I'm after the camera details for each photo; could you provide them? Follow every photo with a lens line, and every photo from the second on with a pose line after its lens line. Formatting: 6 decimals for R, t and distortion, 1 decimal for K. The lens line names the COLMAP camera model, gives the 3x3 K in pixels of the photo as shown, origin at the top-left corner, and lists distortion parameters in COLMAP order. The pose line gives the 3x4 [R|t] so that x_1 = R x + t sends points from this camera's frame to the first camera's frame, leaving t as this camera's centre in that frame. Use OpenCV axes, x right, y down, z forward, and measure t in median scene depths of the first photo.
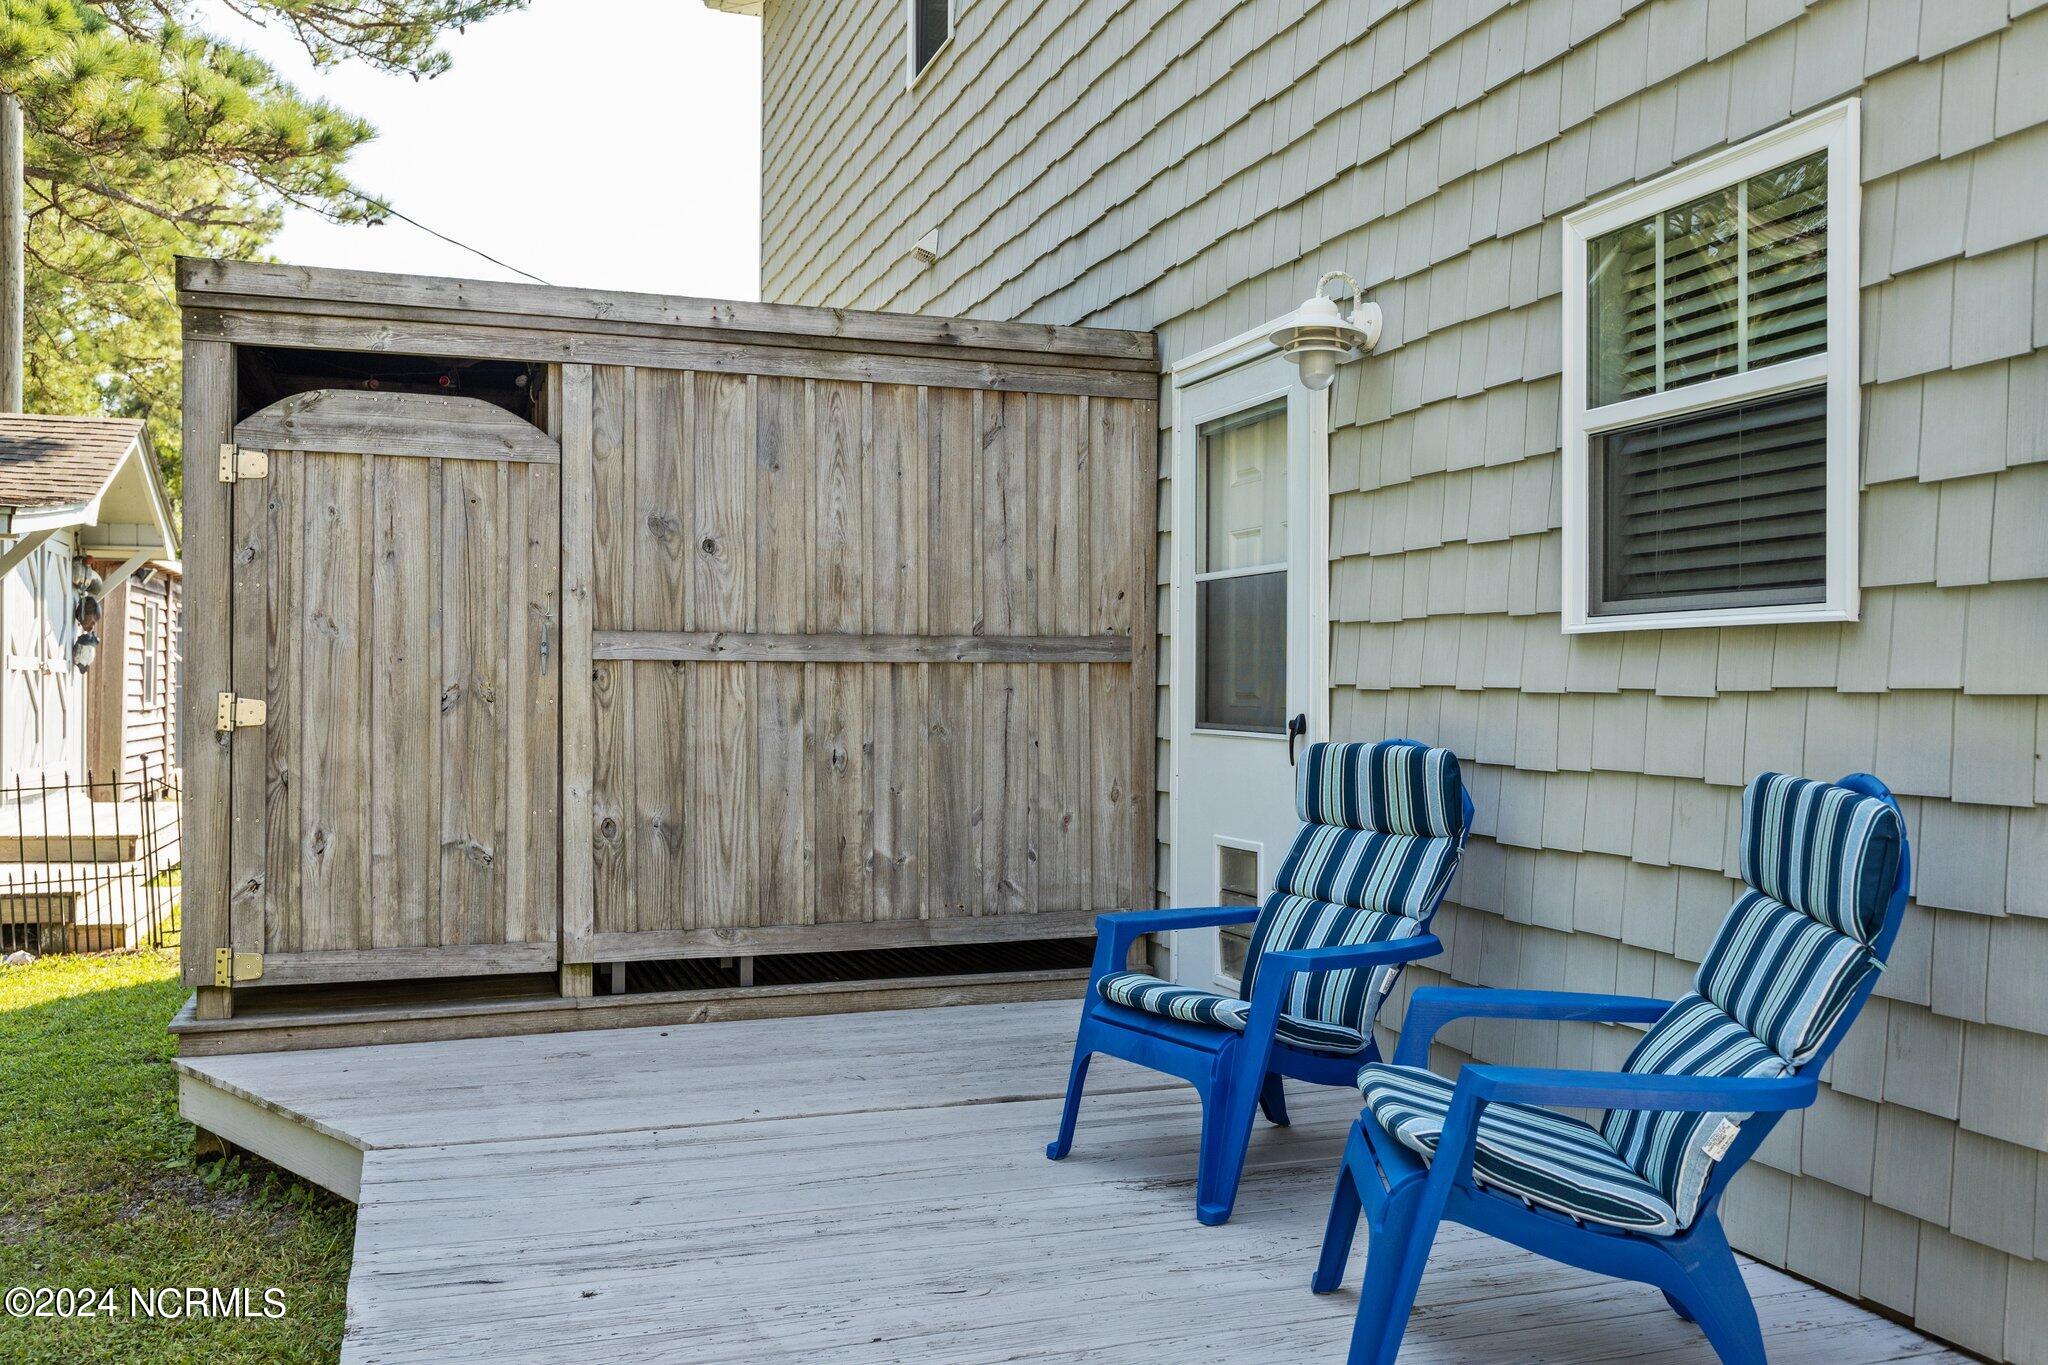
lens RADIAL K [[1714.3, 0, 1024.0], [0, 1714.3, 682.5], [0, 0, 1]] dist [0.005162, -0.000223]
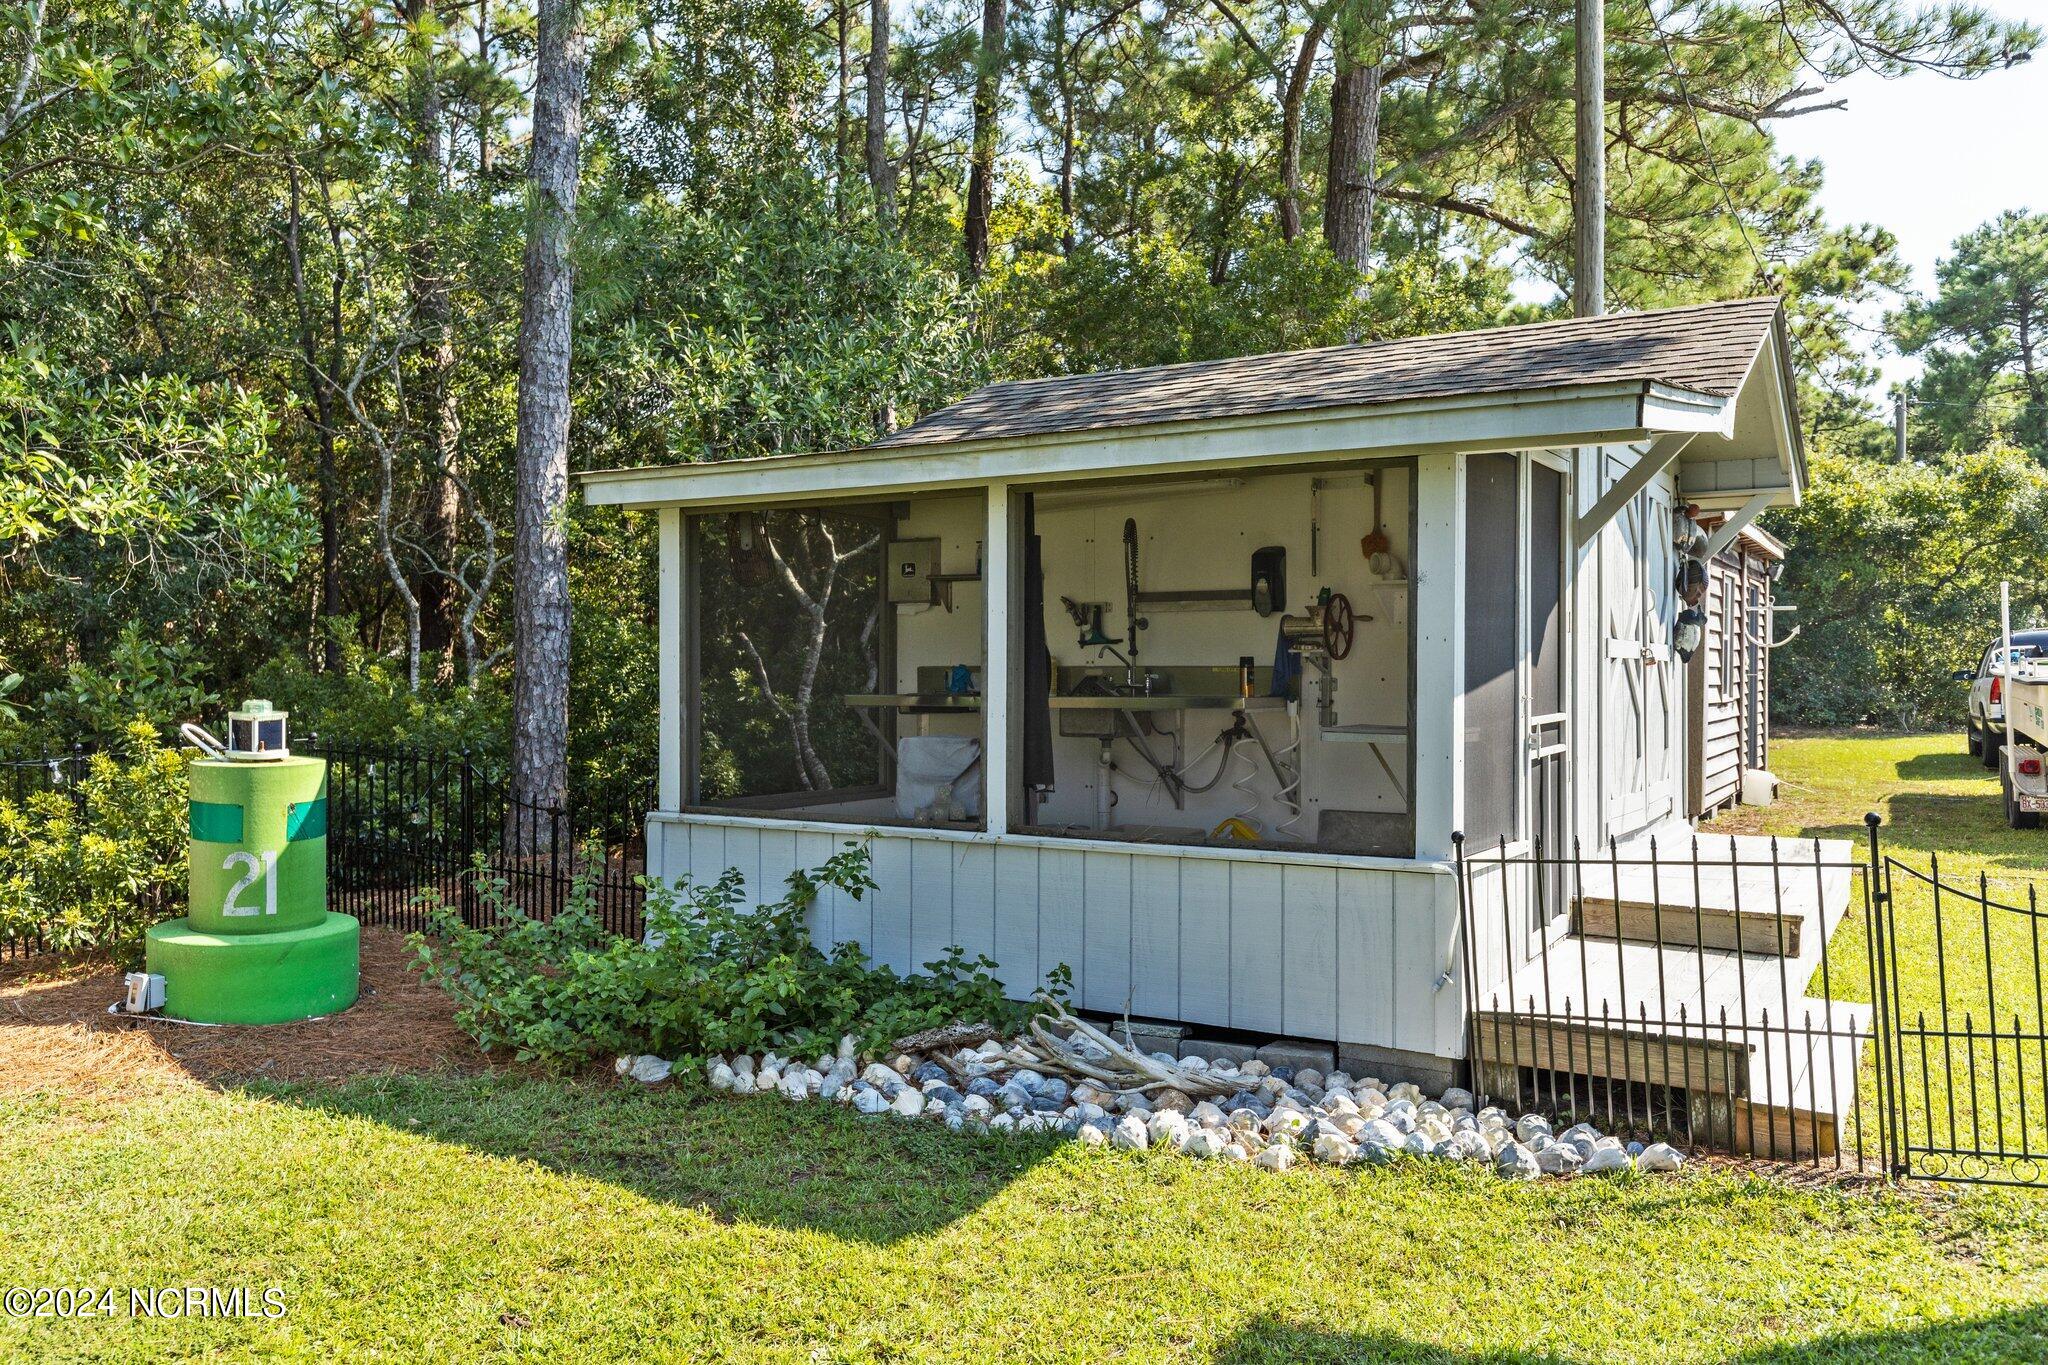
lens RADIAL K [[1560.9, 0, 1024.0], [0, 1560.9, 682.5], [0, 0, 1]] dist [0.007708, -0.000607]
pose [[0.653783, -0.001460, -0.756681, -0.221696], [0.009081, 0.999941, 0.005916, -0.002984], [0.756628, -0.010739, 0.653758, 0.335120]]
